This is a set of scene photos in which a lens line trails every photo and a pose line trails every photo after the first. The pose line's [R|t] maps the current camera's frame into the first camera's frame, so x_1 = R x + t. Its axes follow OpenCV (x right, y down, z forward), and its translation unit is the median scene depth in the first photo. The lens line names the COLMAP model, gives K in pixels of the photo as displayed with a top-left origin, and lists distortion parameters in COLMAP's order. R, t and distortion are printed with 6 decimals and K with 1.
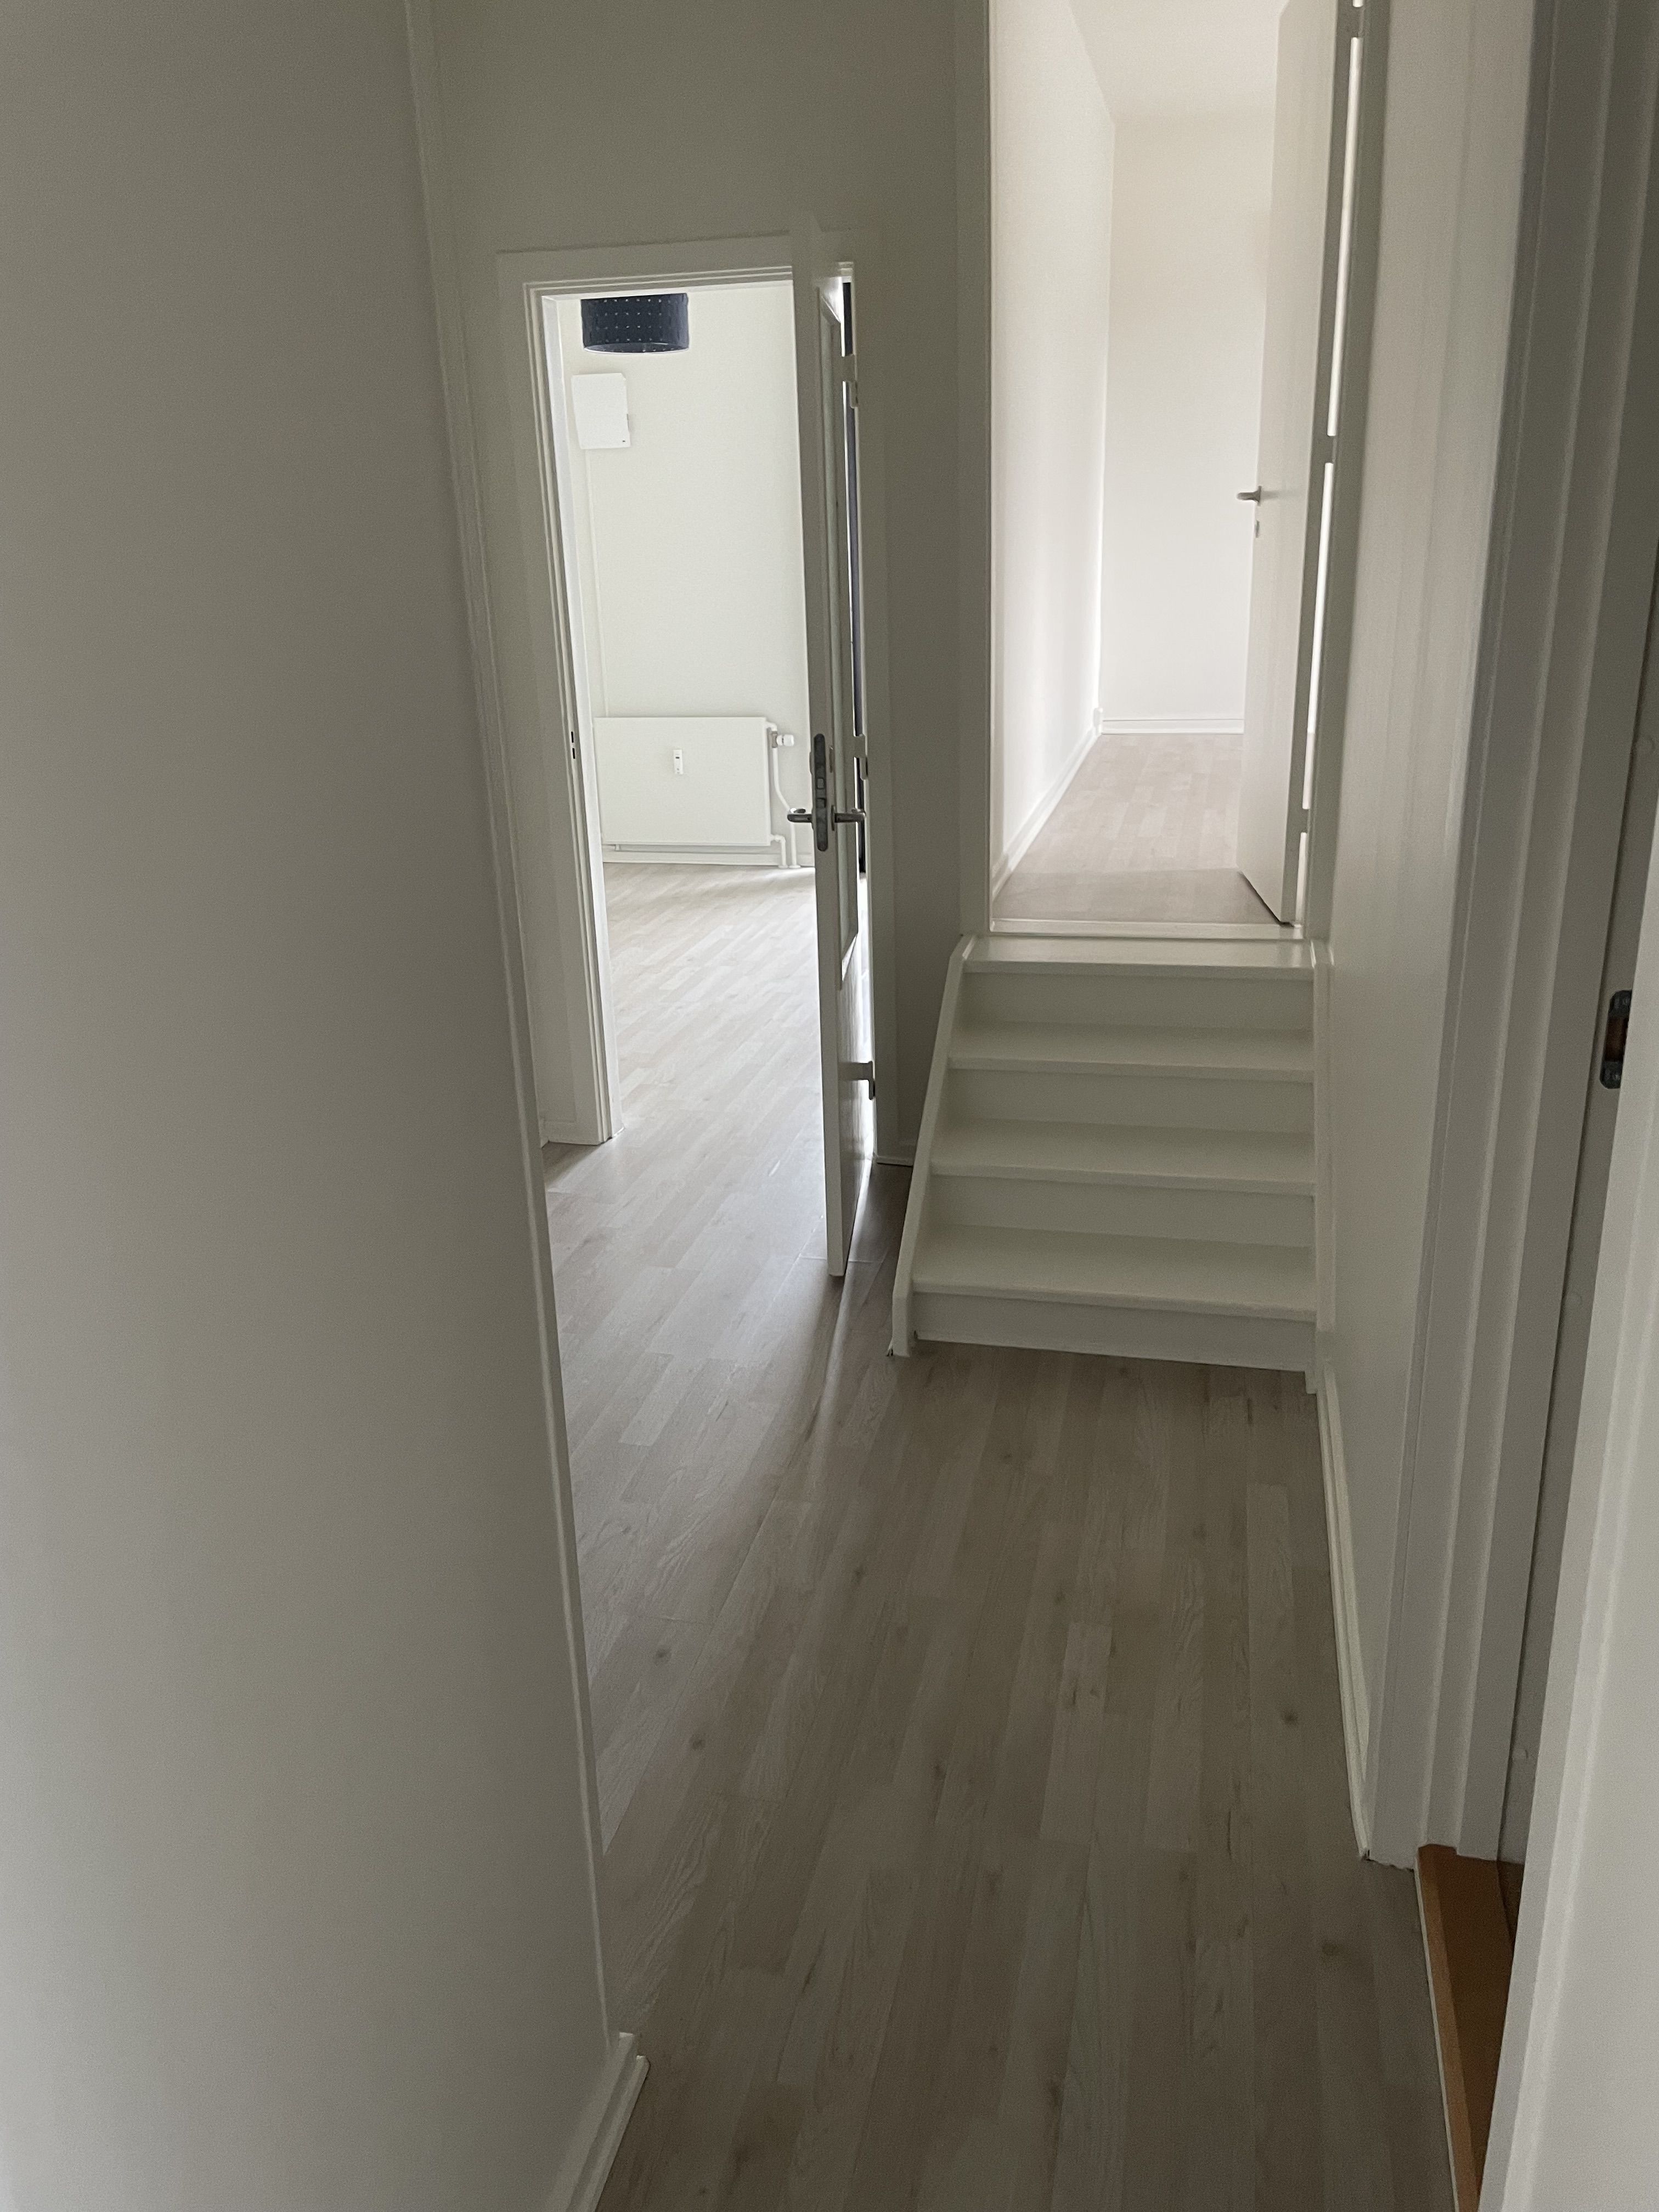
lens RADIAL K [[1715.1, 0, 829.5], [0, 1715.1, 1106.0], [0, 0, 1]] dist [-0.000665, -0.001353]
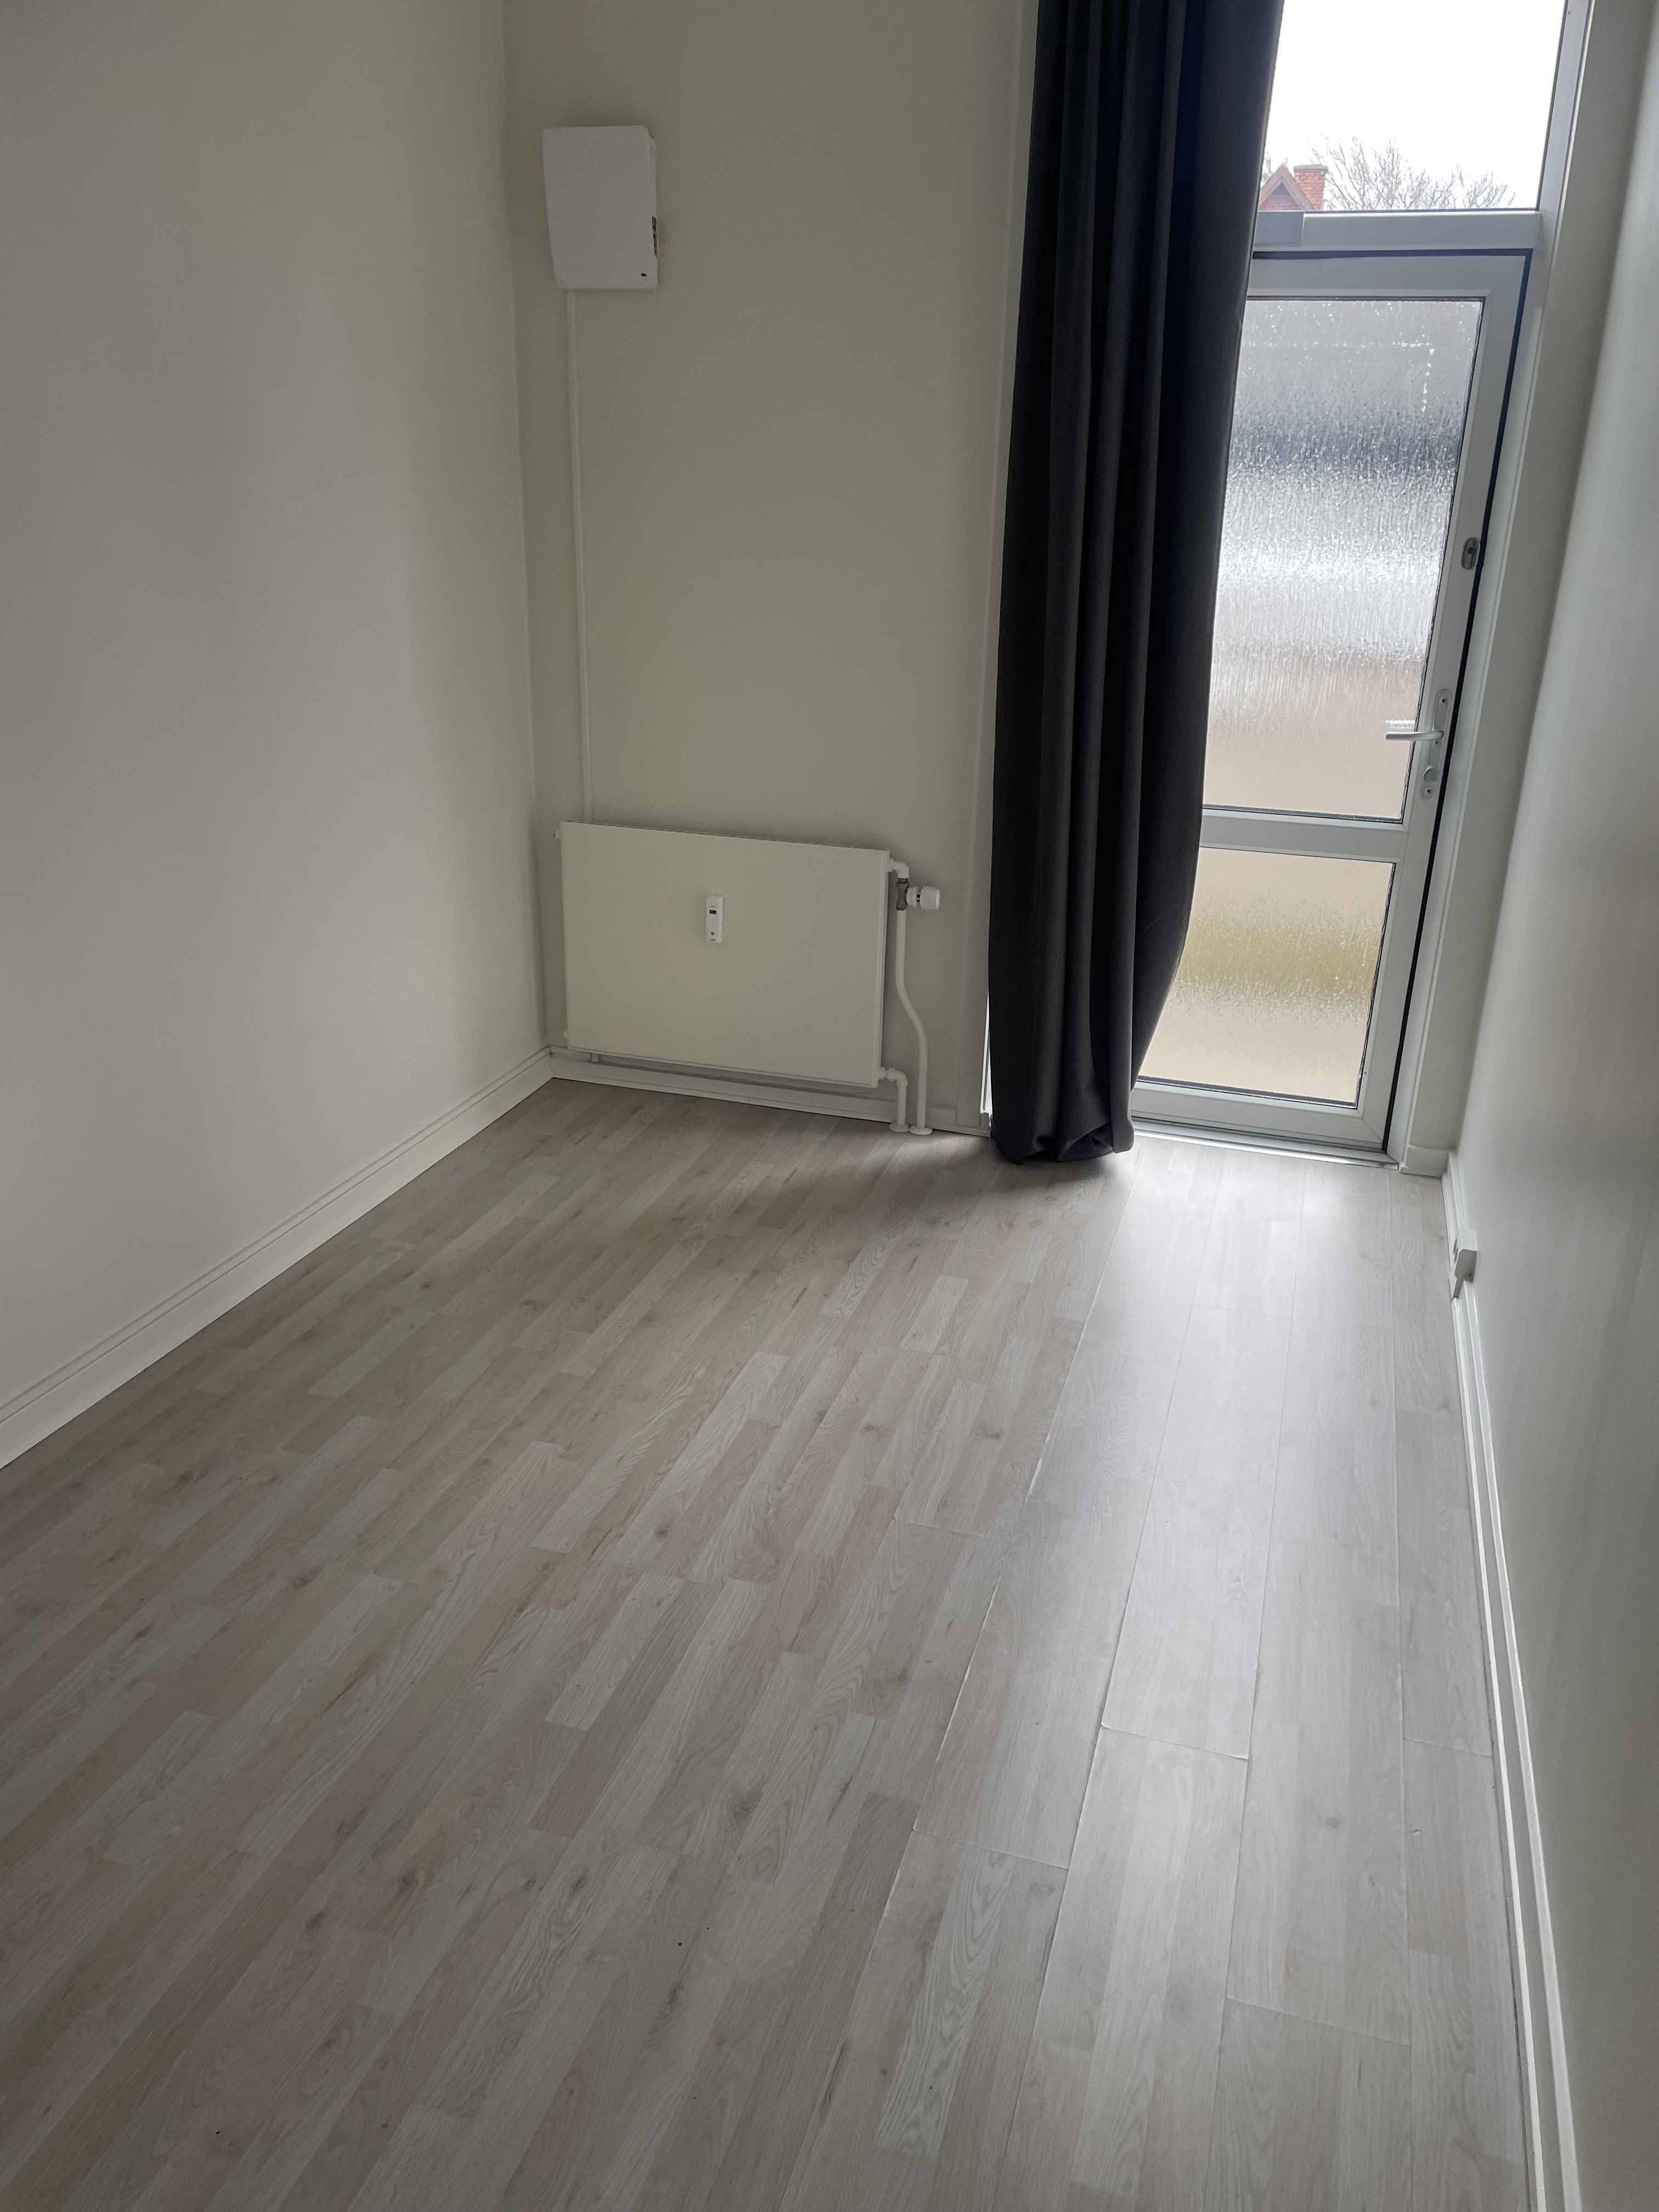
lens RADIAL K [[1677.9, 0, 829.5], [0, 1677.9, 1106.0], [0, 0, 1]] dist [0.039886, -0.001041]
pose [[0.995965, 0.077113, -0.045901, -0.025901], [-0.076182, 0.996858, 0.021705, -0.160329], [0.047430, -0.018120, 0.998710, 0.498585]]
